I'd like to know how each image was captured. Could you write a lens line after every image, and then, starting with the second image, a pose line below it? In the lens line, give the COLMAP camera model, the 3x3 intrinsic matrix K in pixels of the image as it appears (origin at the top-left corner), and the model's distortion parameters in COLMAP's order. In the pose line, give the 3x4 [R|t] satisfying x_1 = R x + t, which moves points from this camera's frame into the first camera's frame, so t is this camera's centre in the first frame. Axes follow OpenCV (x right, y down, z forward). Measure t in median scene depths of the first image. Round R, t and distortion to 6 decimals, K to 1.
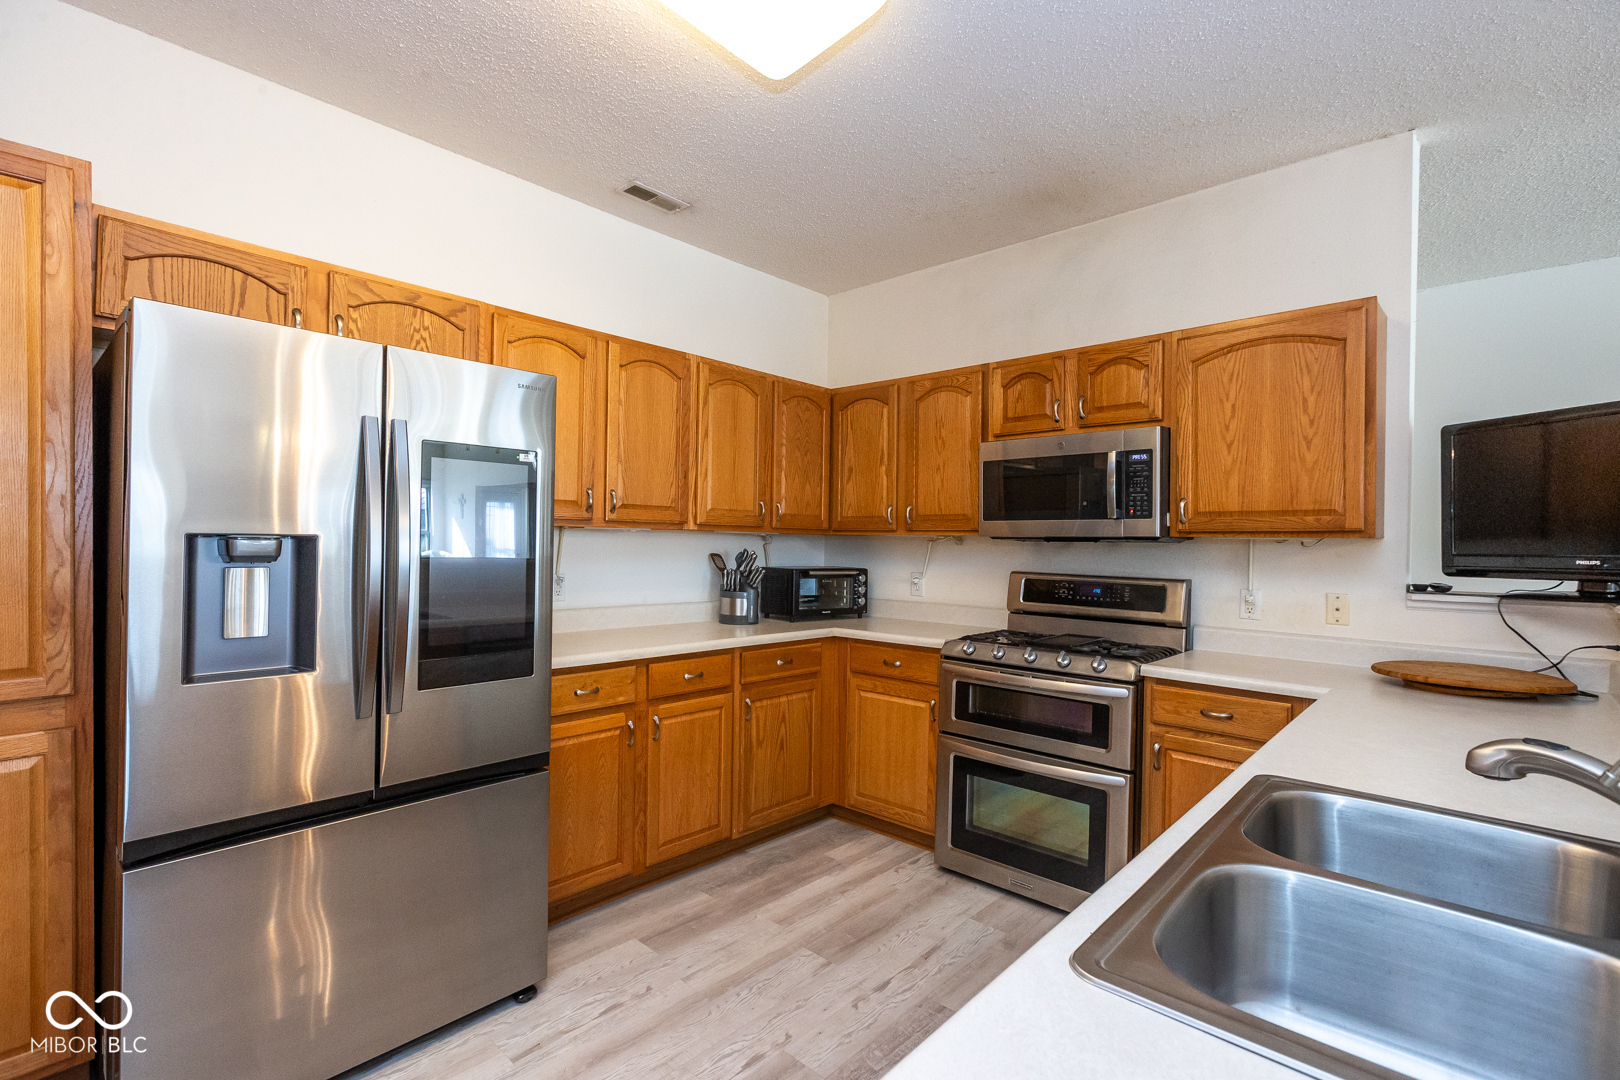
lens RADIAL K [[741.1, 0, 805.9], [0, 741.1, 539.7], [0, 0, 1]] dist [-0.017322, 0.008579]
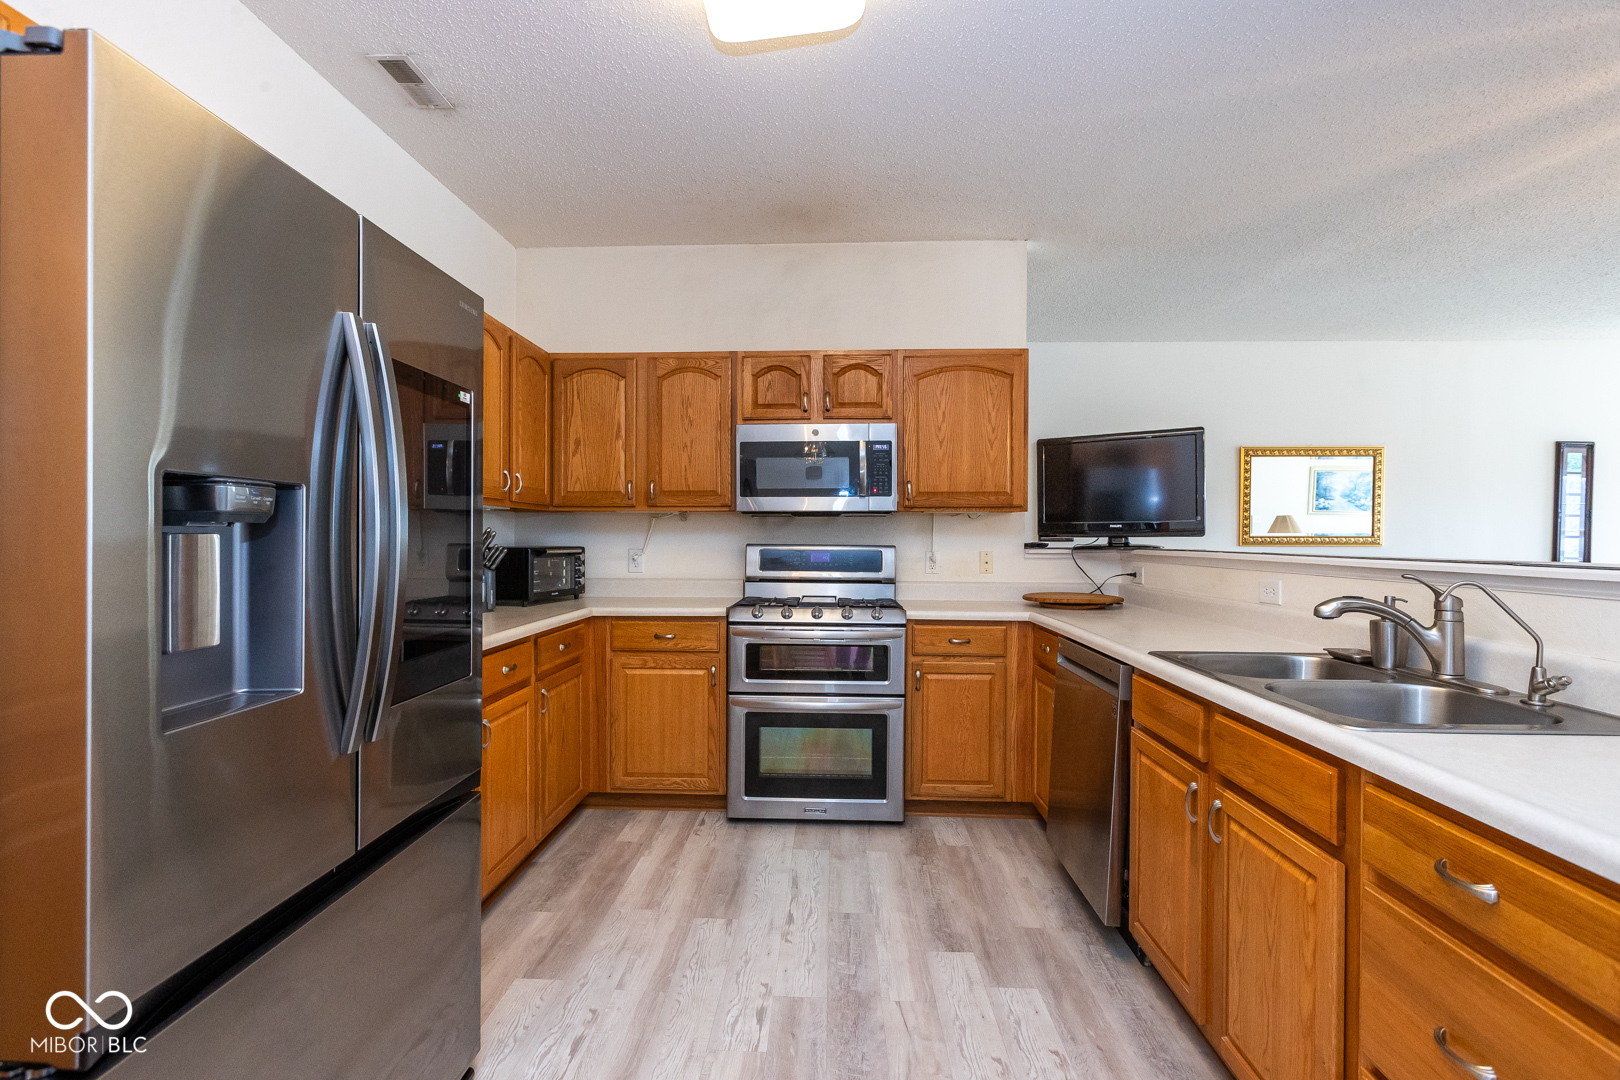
lens RADIAL K [[741.1, 0, 805.9], [0, 741.1, 539.7], [0, 0, 1]] dist [-0.017322, 0.008579]
pose [[0.760622, -0.017036, 0.648972, -0.455119], [0.006707, 0.999808, 0.018385, 0.020641], [-0.649161, -0.009631, 0.760590, 0.127739]]
